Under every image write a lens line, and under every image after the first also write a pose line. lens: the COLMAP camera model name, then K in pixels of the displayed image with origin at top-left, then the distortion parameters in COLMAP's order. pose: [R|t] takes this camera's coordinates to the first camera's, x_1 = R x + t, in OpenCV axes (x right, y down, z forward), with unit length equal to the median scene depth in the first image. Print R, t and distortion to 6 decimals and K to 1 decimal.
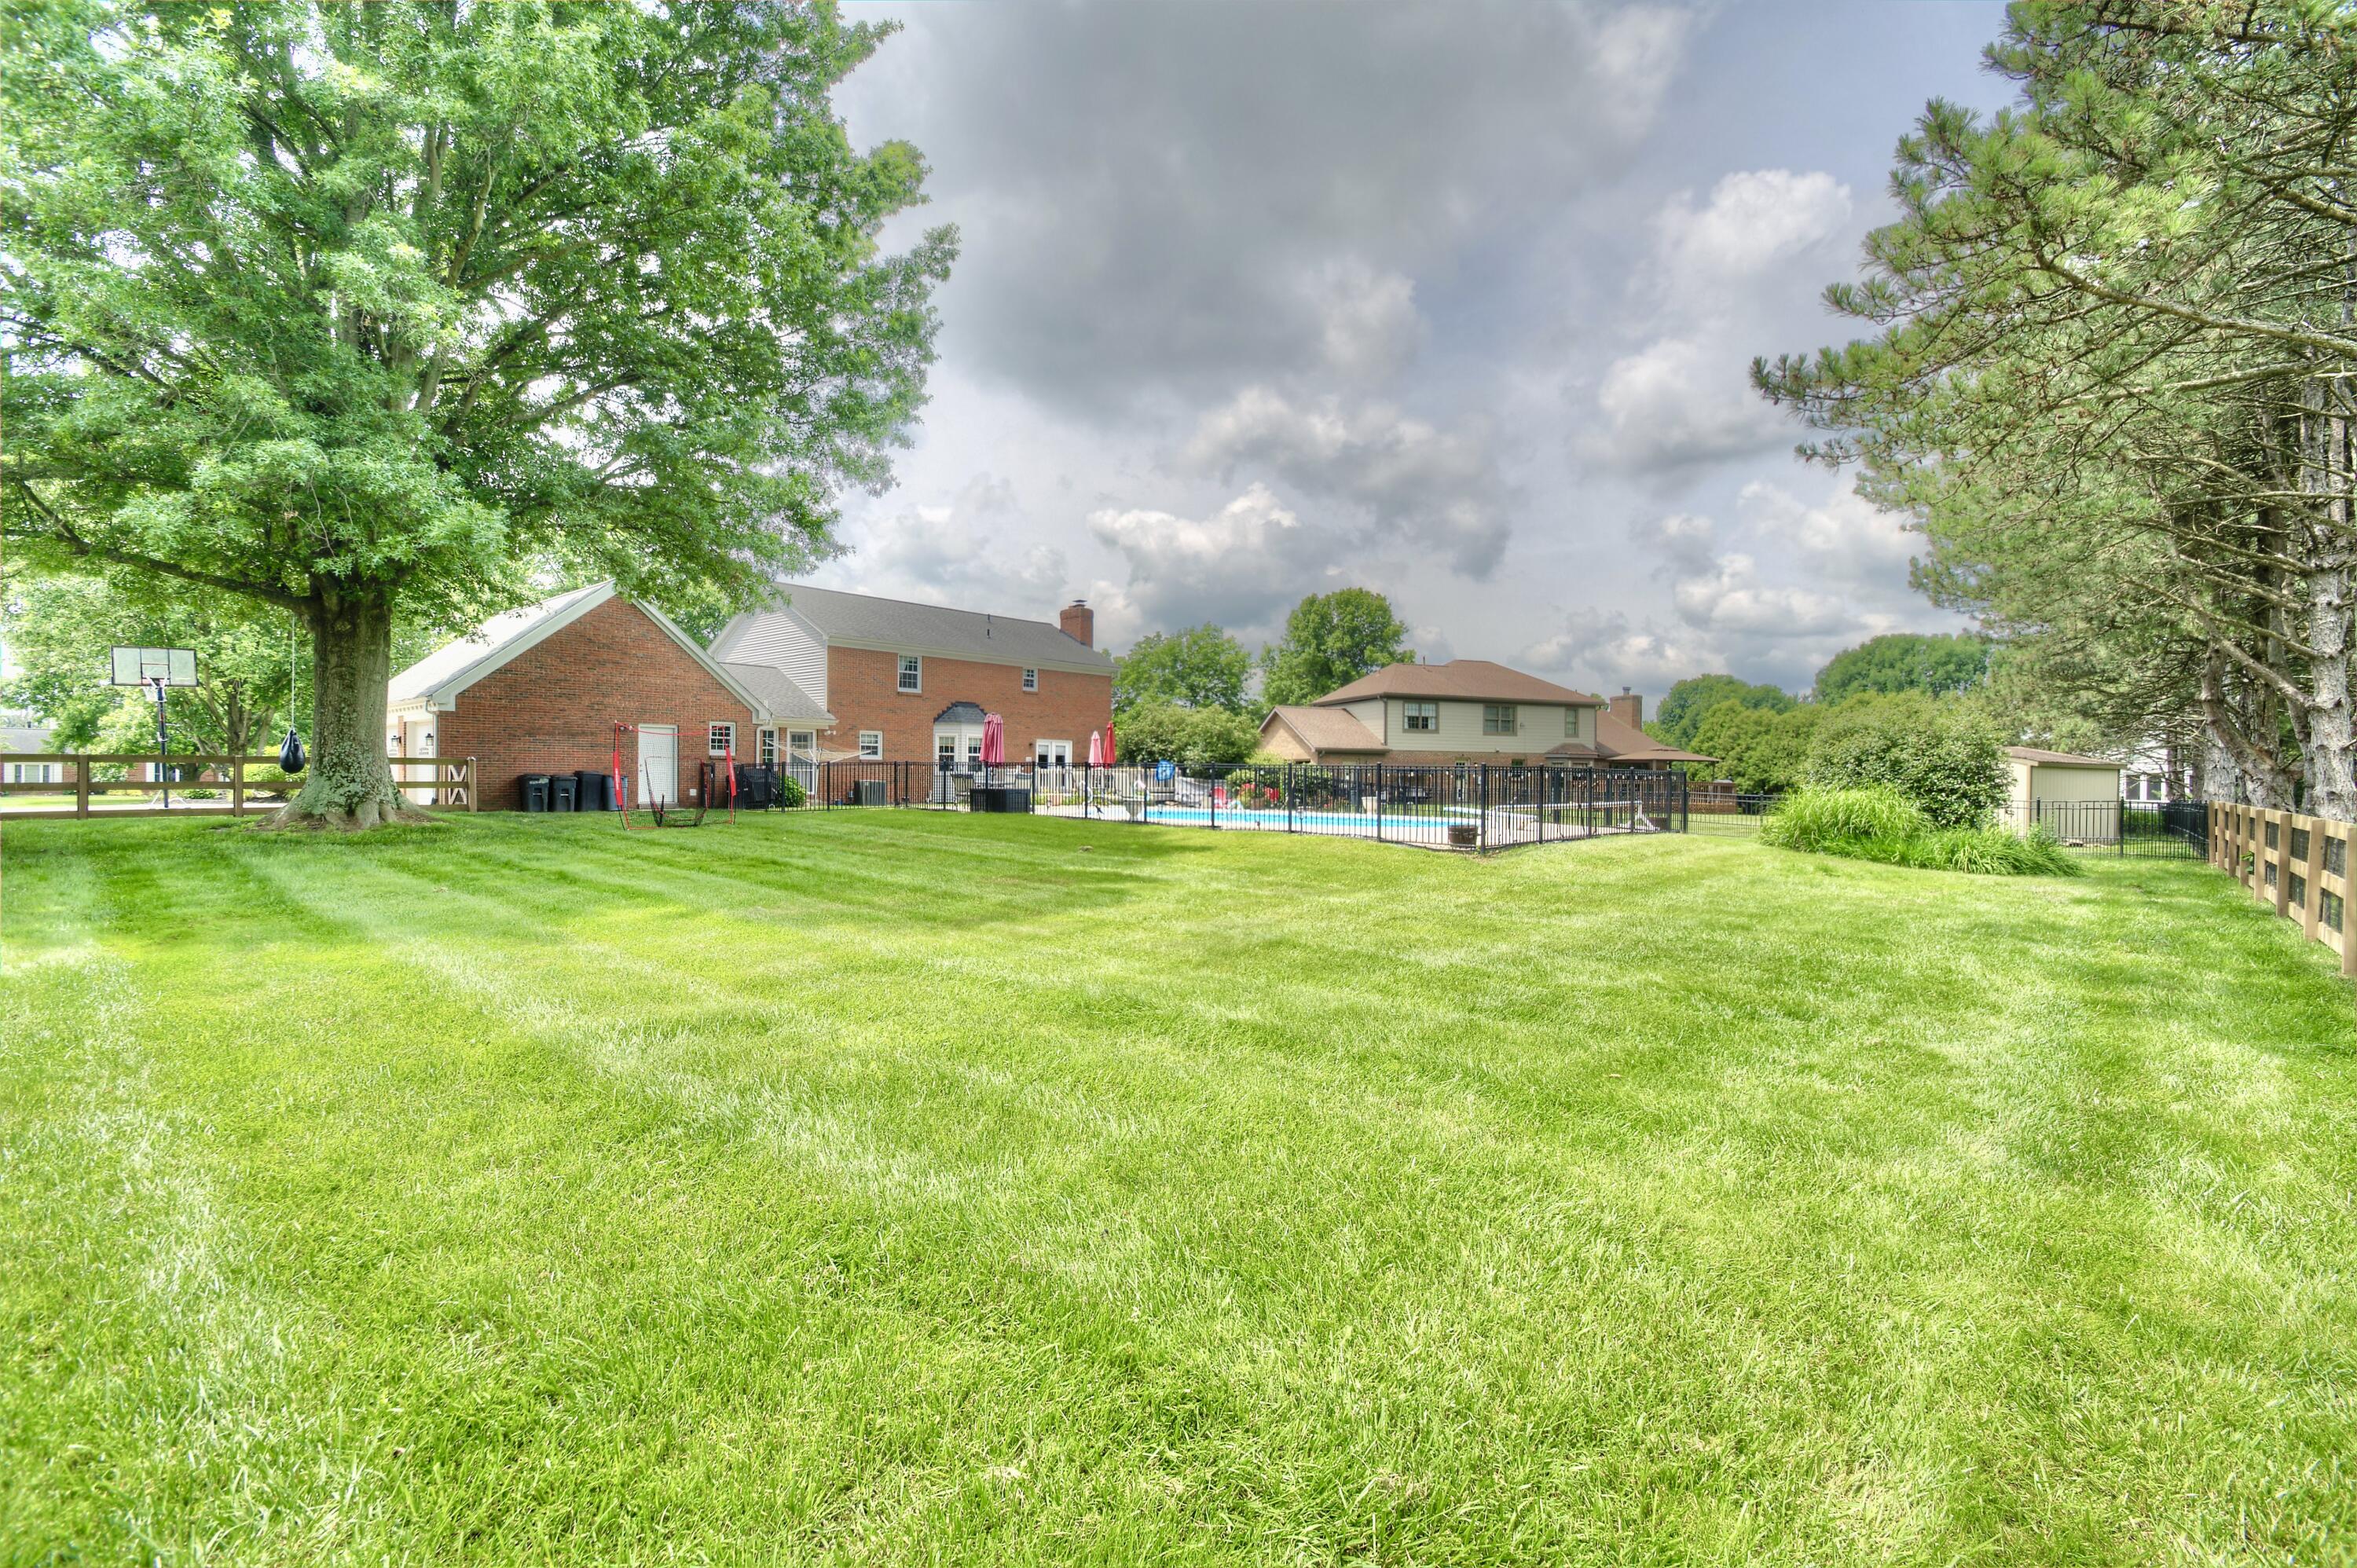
lens RADIAL K [[998.9, 0, 1183.4], [0, 998.9, 779.4], [0, 0, 1]] dist [-0.000346, 0.000017]
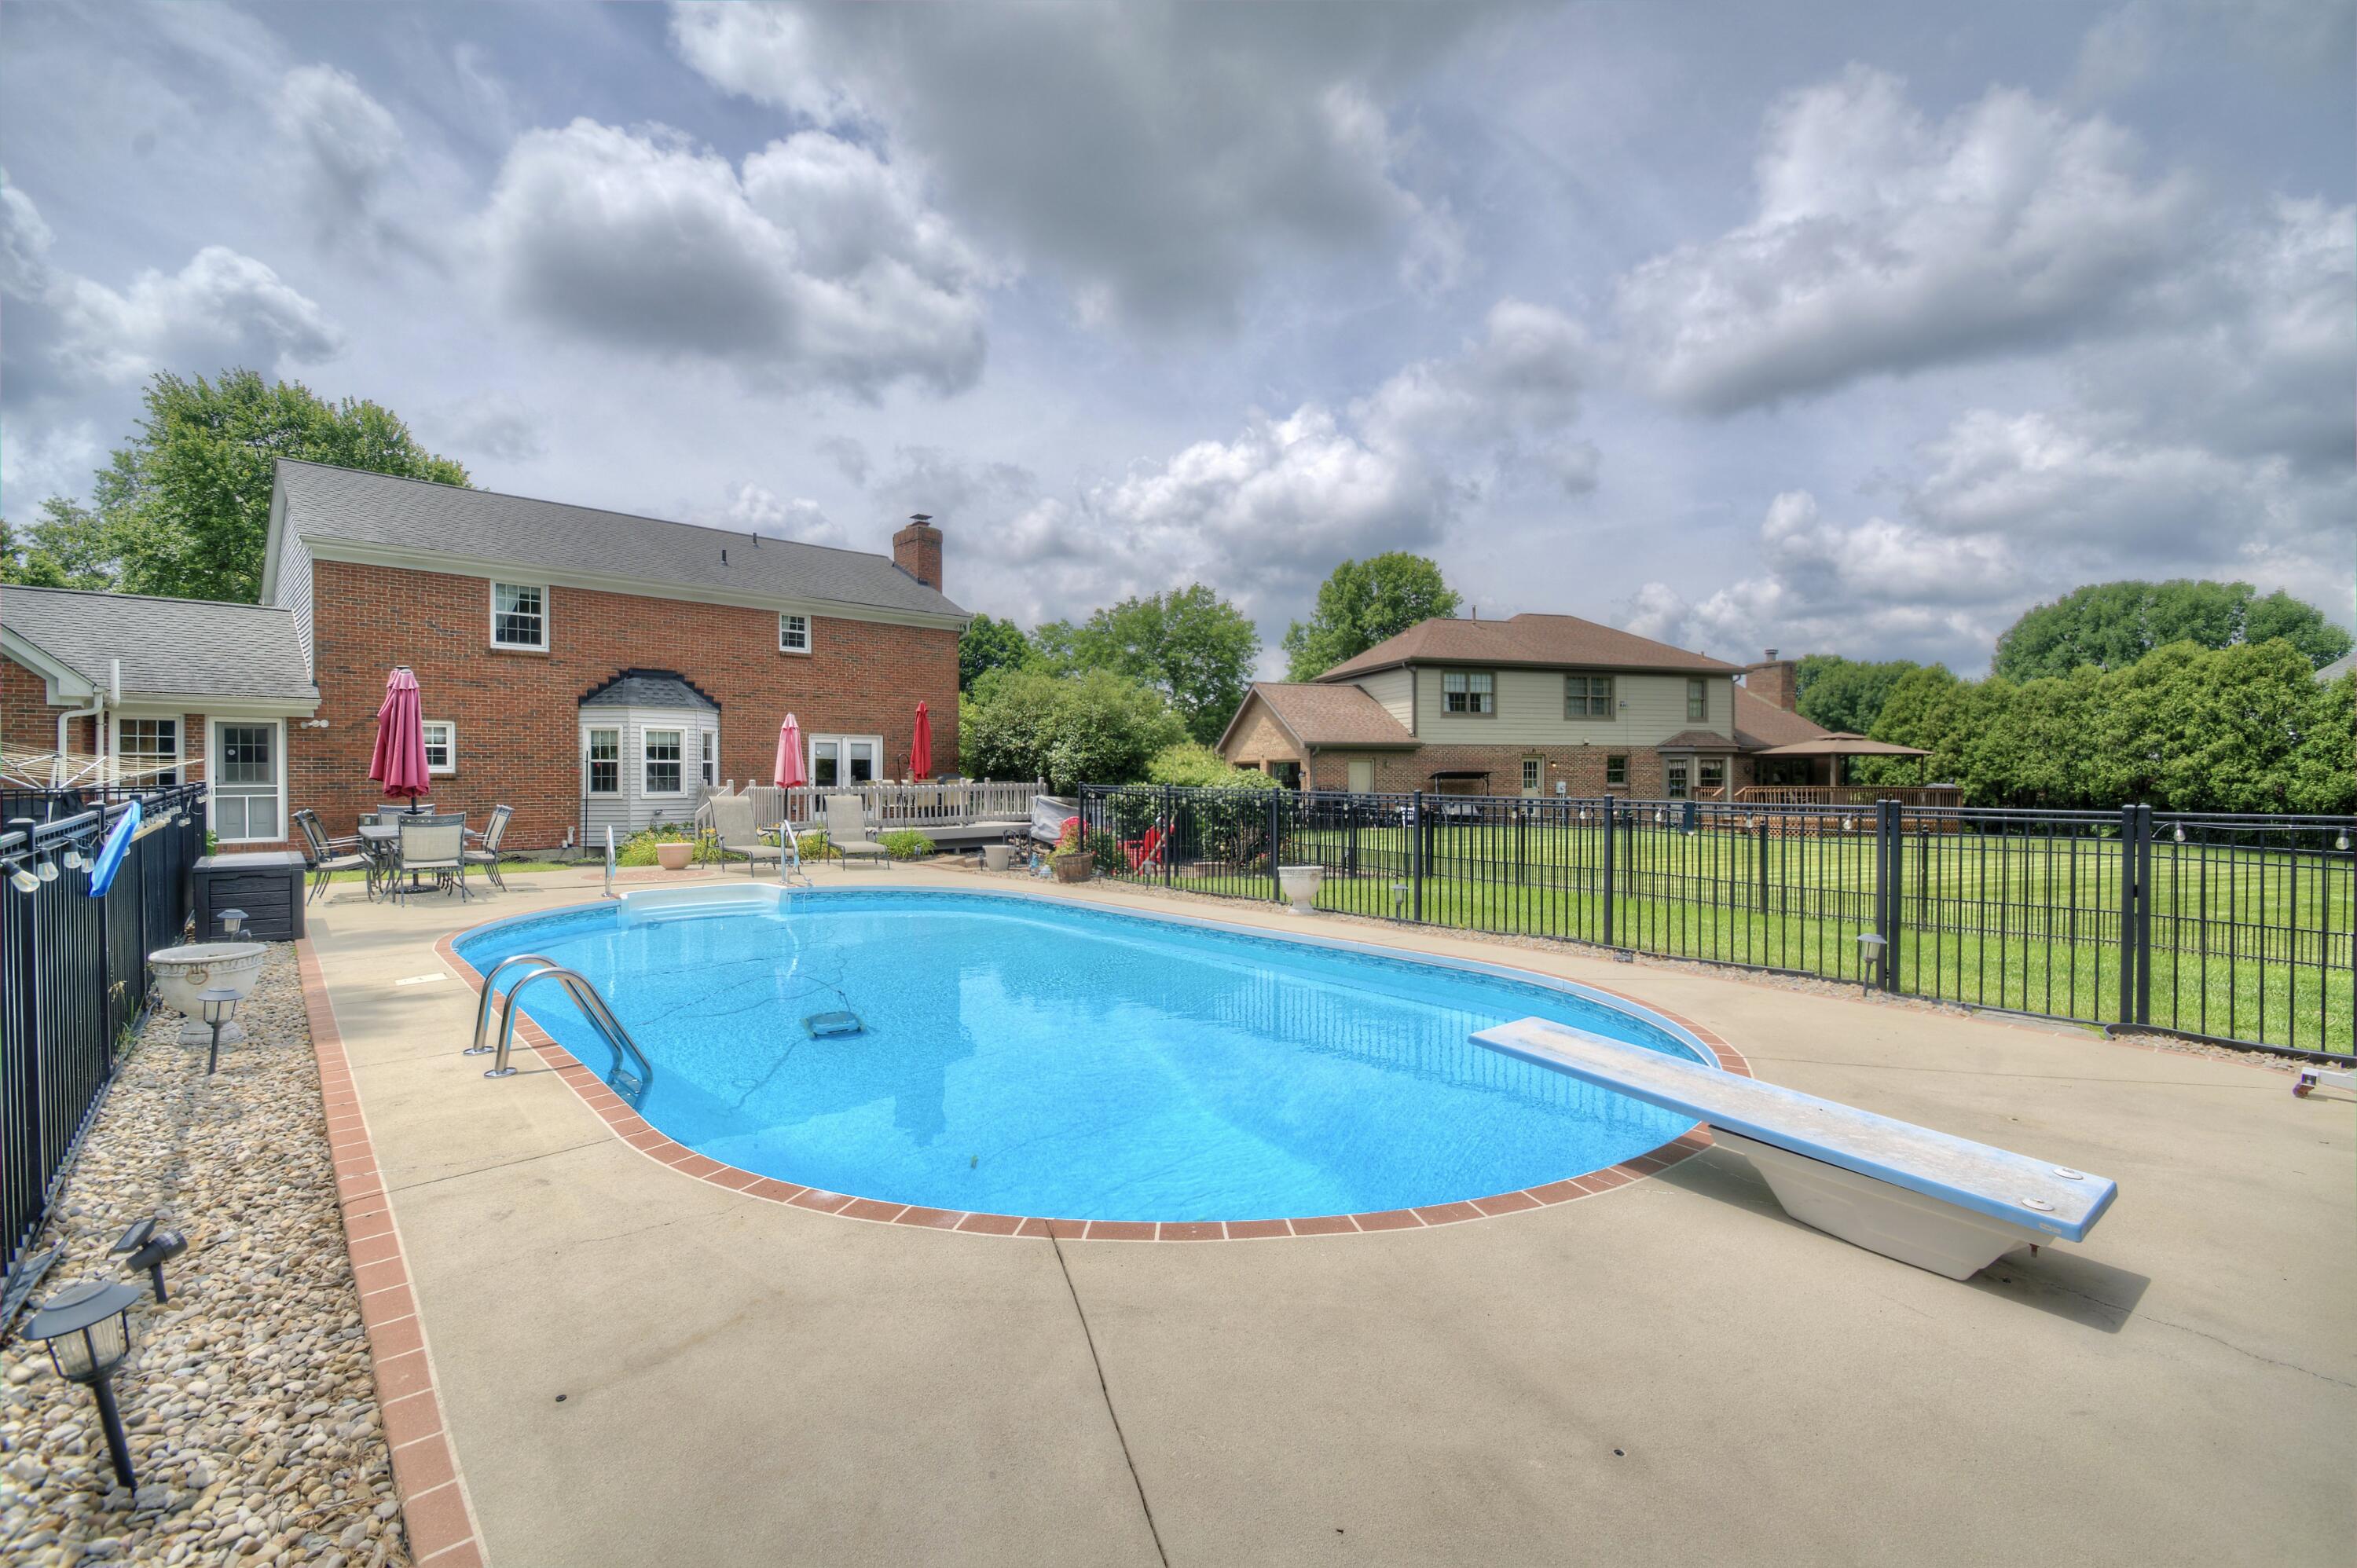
lens RADIAL K [[998.9, 0, 1183.4], [0, 998.9, 779.4], [0, 0, 1]] dist [-0.000346, 0.000017]
pose [[0.998123, -0.010761, -0.060283, 0.087253], [0.010915, 0.999938, 0.002230, -0.008924], [0.060255, -0.002883, 0.998179, 0.323652]]
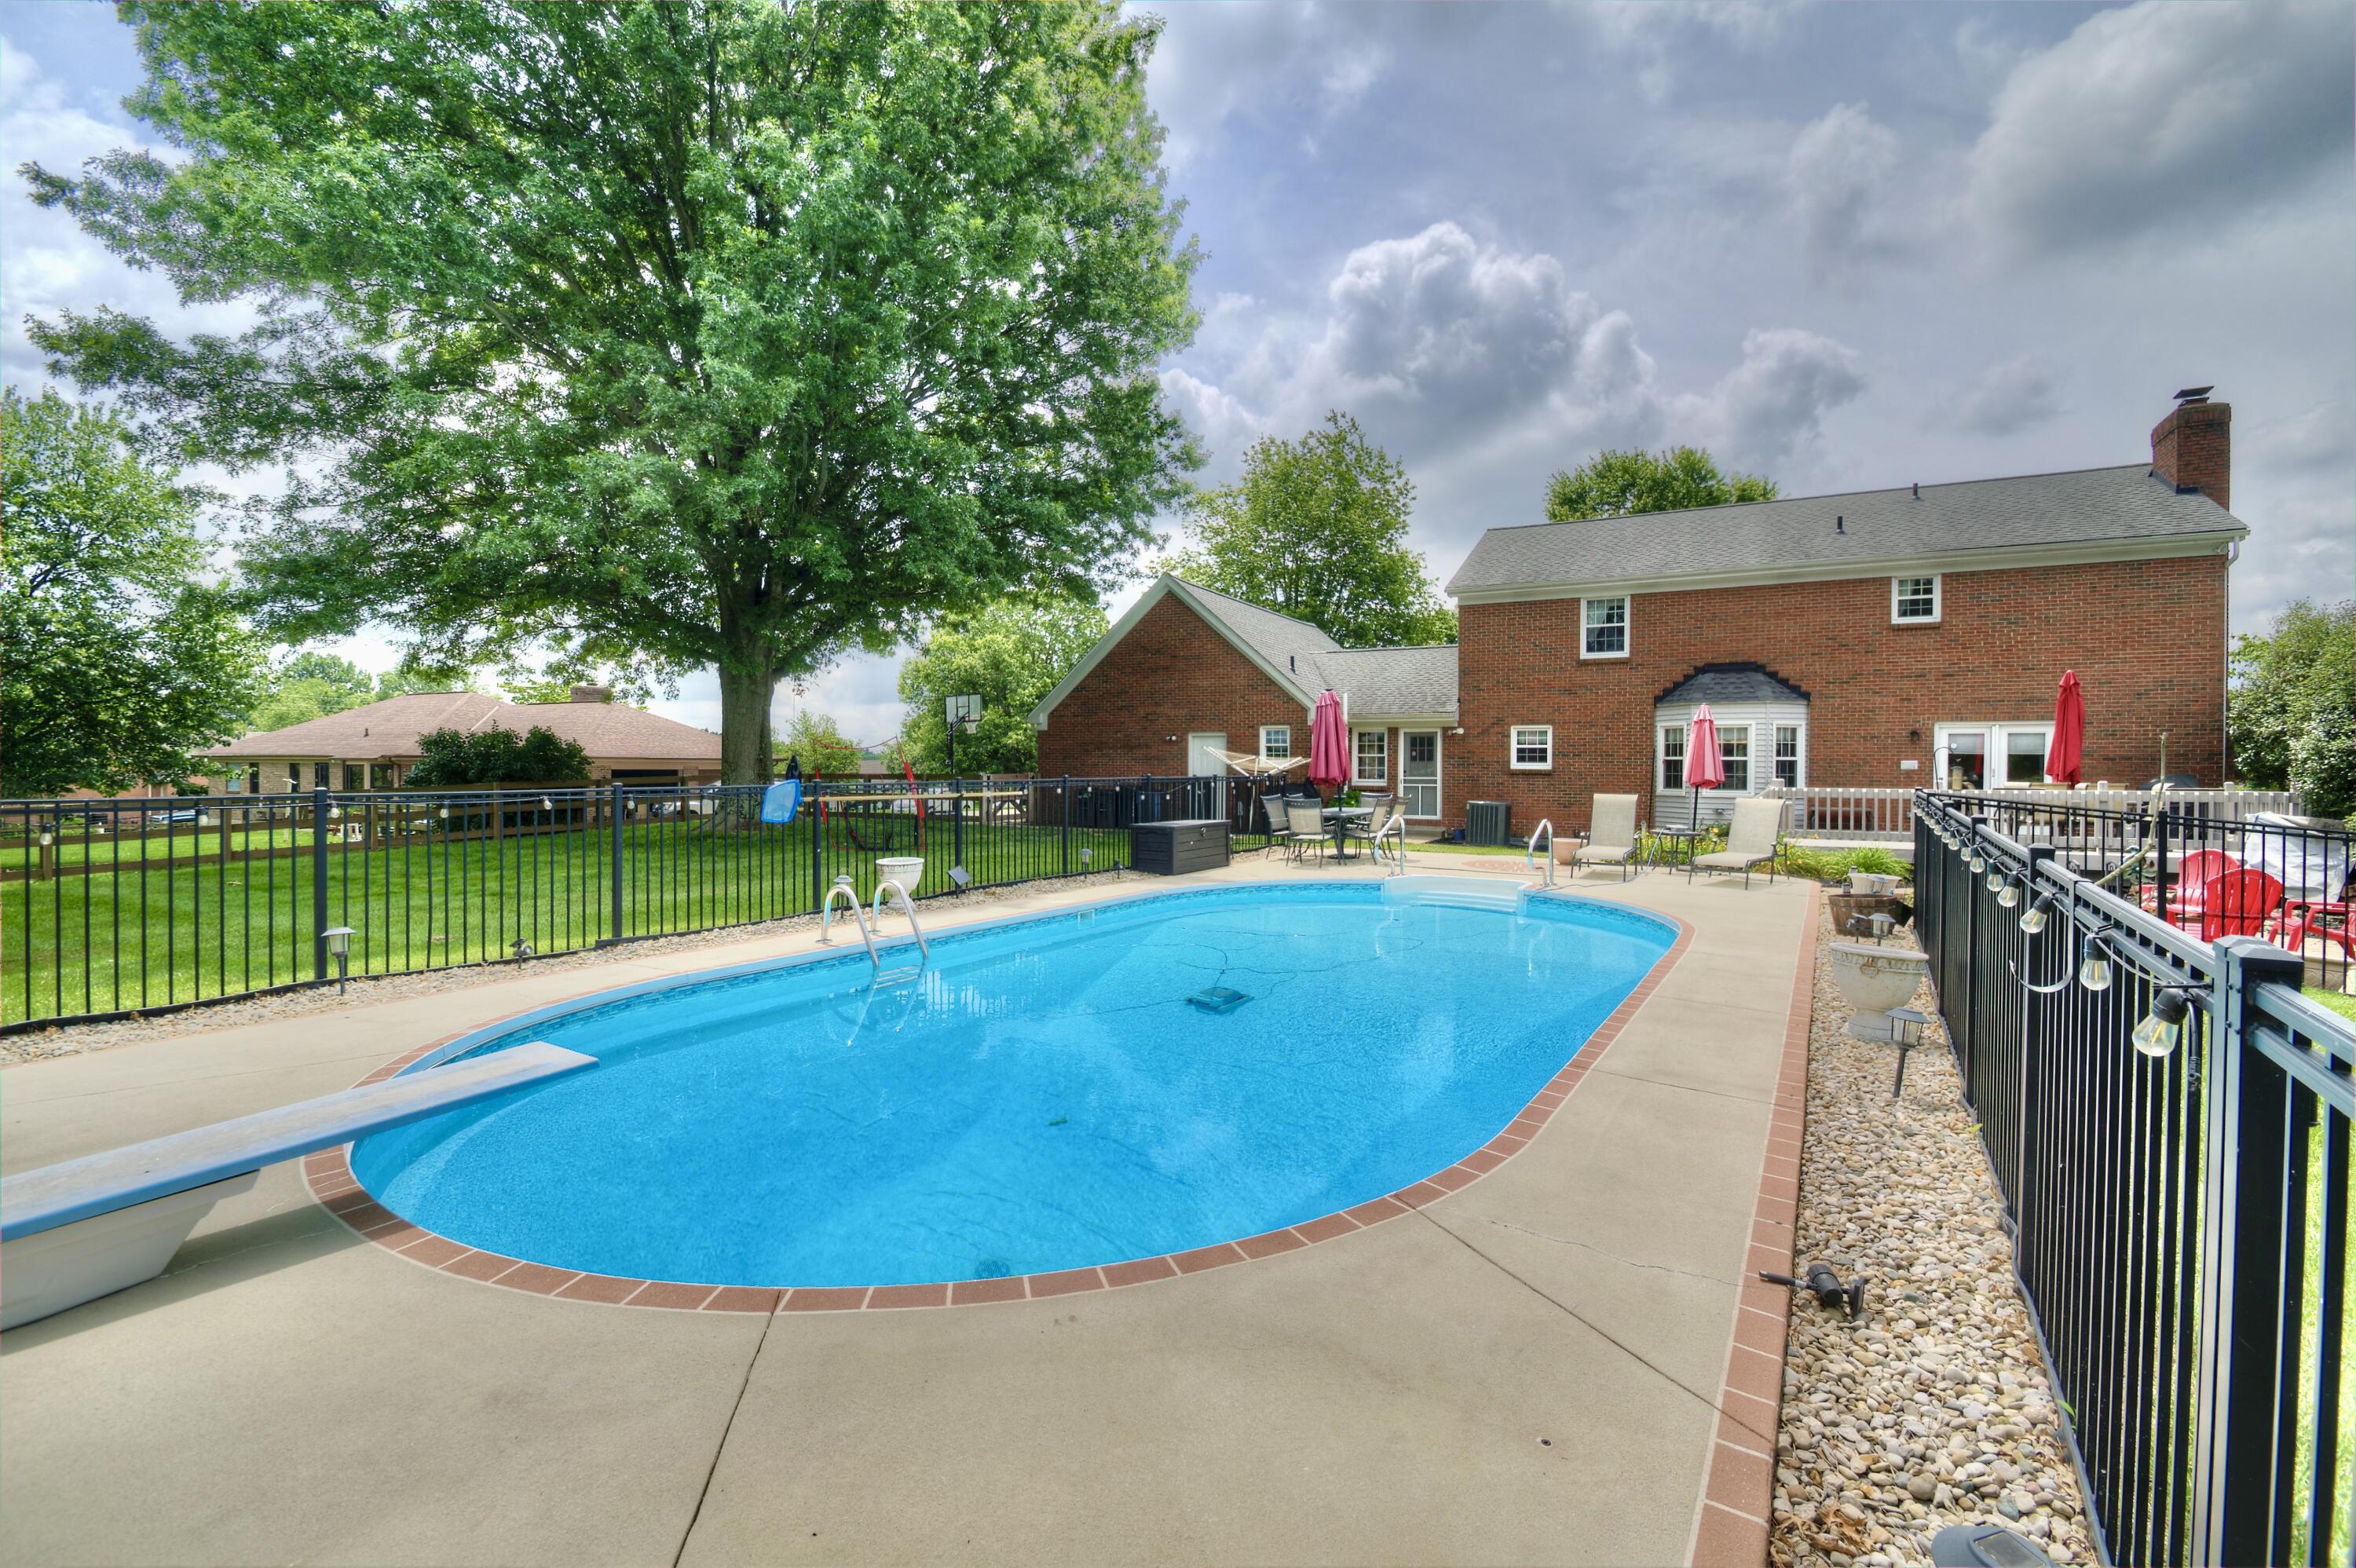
lens RADIAL K [[1018.5, 0, 1178.0], [0, 1018.5, 784.0], [0, 0, 1]] dist [-0.003634, -0.000978]
pose [[0.238974, 0.004046, -0.971017, 0.184736], [-0.008697, 0.999960, 0.002026, -0.006591], [0.970987, 0.007960, 0.239000, 0.414405]]
